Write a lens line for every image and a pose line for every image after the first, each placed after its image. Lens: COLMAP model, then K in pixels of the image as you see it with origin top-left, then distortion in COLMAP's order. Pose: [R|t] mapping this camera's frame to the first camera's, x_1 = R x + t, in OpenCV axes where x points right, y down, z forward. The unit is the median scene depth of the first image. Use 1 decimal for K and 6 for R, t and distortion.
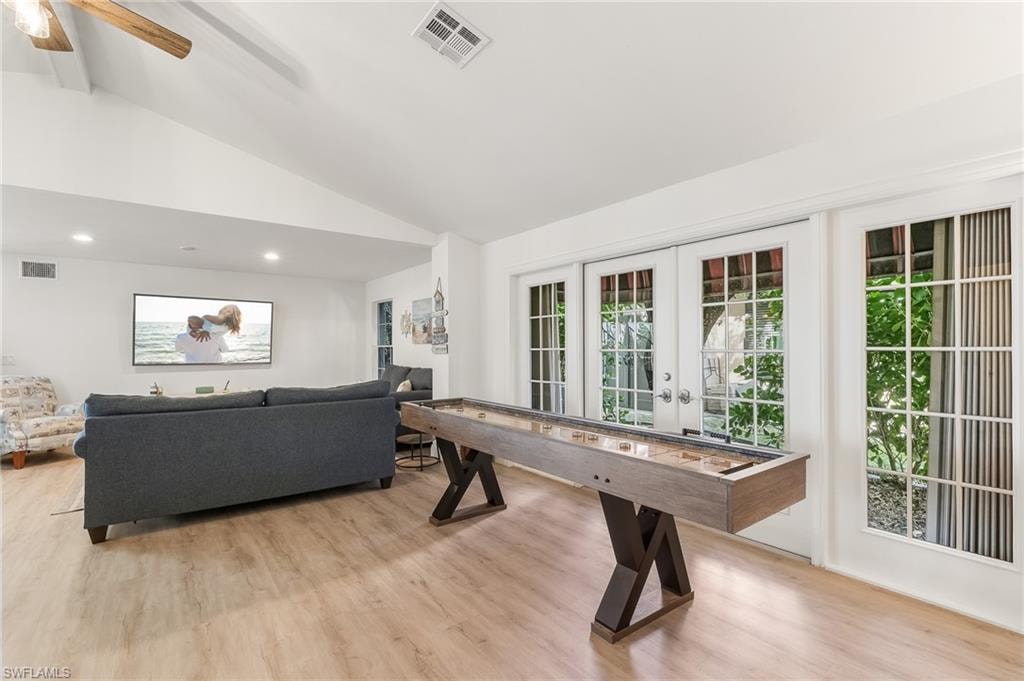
lens RADIAL K [[460.7, 0, 512.0], [0, 460.7, 340.5], [0, 0, 1]] dist [-0.000390, 0.000002]
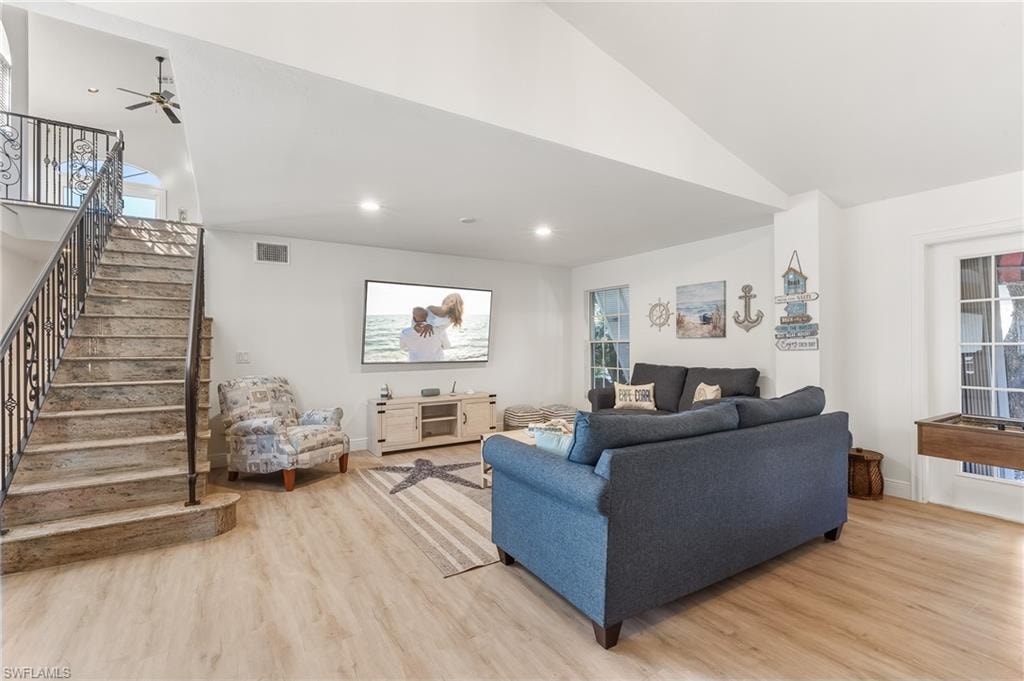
lens RADIAL K [[462.1, 0, 522.7], [0, 462.1, 338.7], [0, 0, 1]] dist [-0.014348, 0.000307]
pose [[0.996655, -0.001509, -0.081709, -0.484816], [0.001706, 0.999996, 0.002342, 0.005720], [0.081705, -0.002474, 0.996653, 0.178785]]
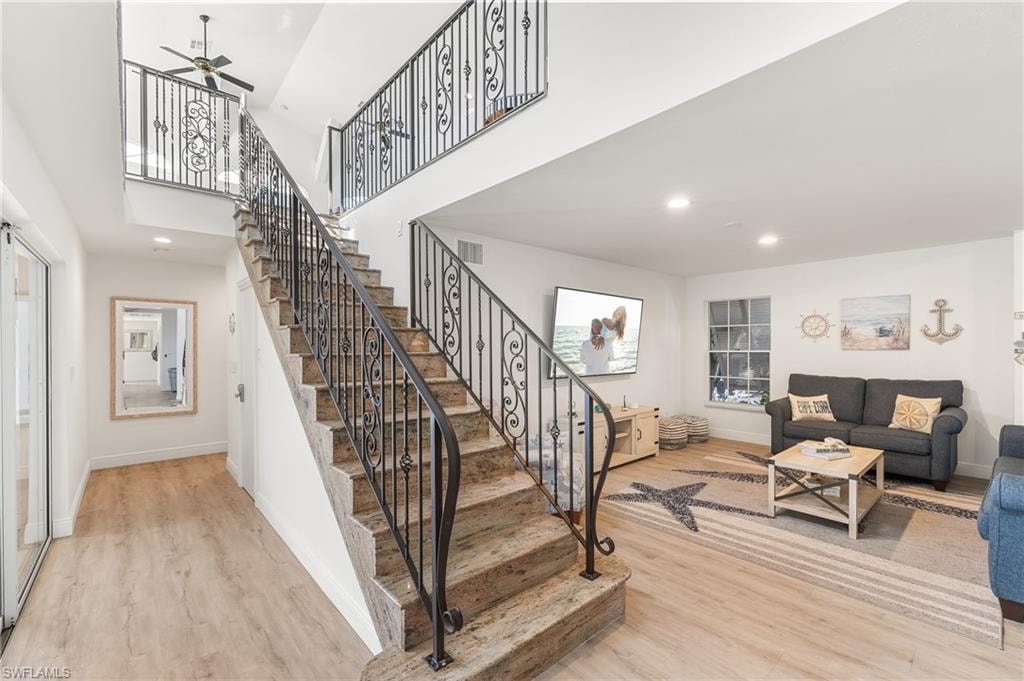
lens RADIAL K [[433.7, 0, 512.0], [0, 433.7, 340.5], [0, 0, 1]] dist [0.000166, 0.000172]
pose [[0.997890, -0.005952, 0.064653, -1.002716], [0.005669, 0.999974, 0.004552, -0.020026], [-0.064679, -0.004176, 0.997897, 0.282495]]
